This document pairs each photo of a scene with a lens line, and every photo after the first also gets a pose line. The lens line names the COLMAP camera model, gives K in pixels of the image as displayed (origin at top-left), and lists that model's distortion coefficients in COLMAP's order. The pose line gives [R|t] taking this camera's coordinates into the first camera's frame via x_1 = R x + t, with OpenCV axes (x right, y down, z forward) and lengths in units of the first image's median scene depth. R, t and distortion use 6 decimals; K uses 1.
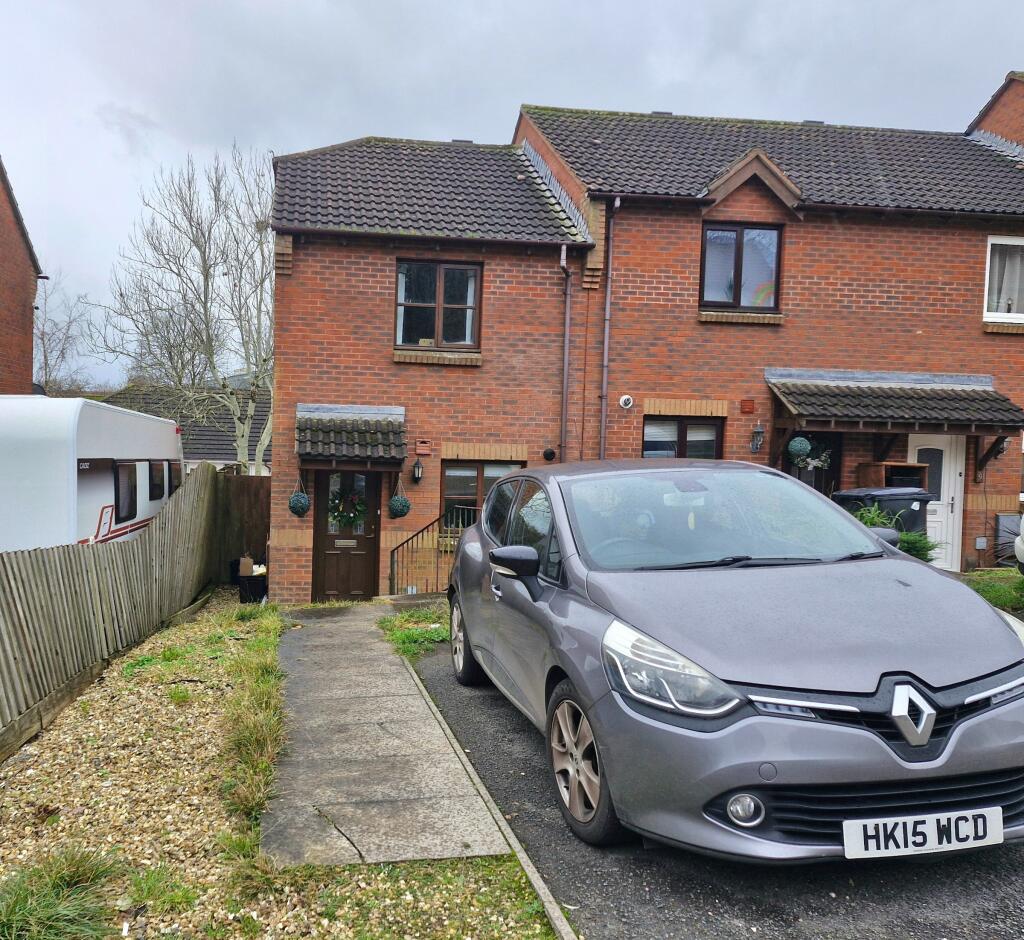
lens RADIAL K [[883.0, 0, 512.0], [0, 883.0, 470.0], [0, 0, 1]] dist [0.136590, -0.176121]
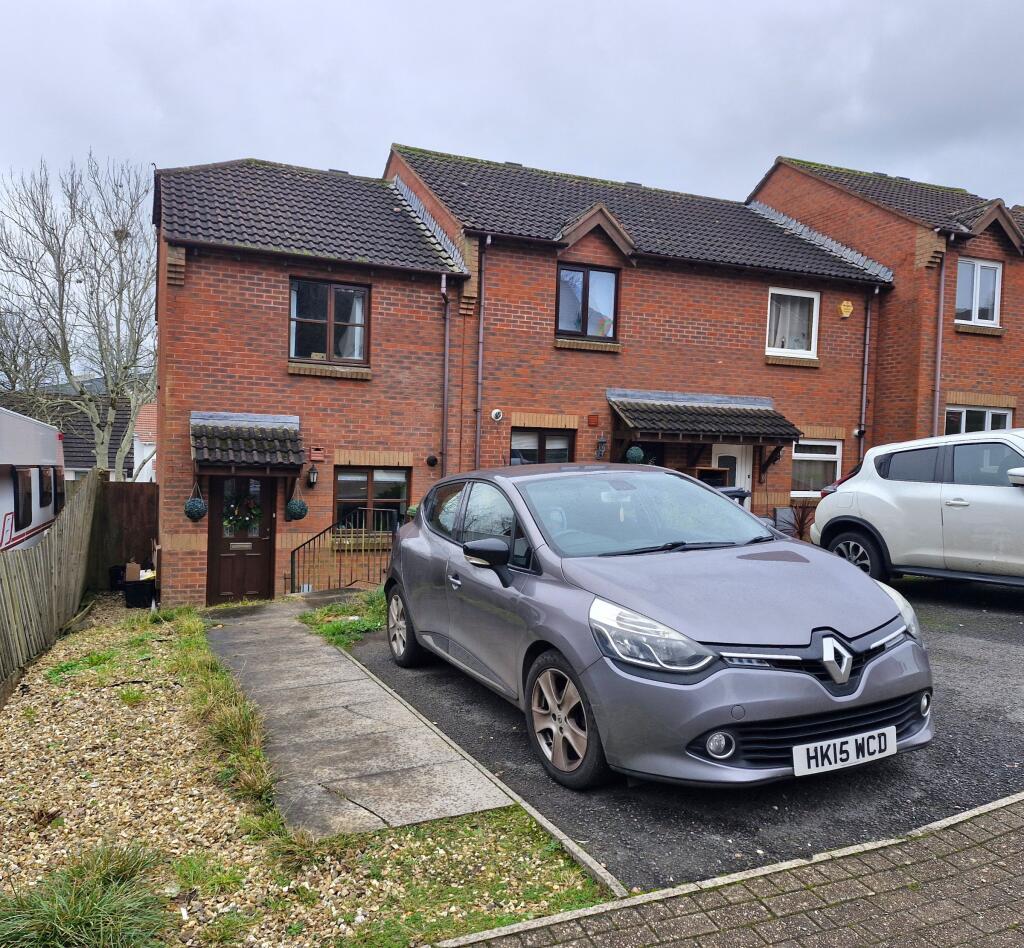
lens RADIAL K [[795.5, 0, 510.9], [0, 795.5, 478.3], [0, 0, 1]] dist [0.167028, -0.228391]
pose [[0.967277, -0.006846, 0.253630, -0.121347], [0.006477, 0.999976, 0.002289, 0.002965], [-0.253640, -0.000572, 0.967298, -0.001627]]
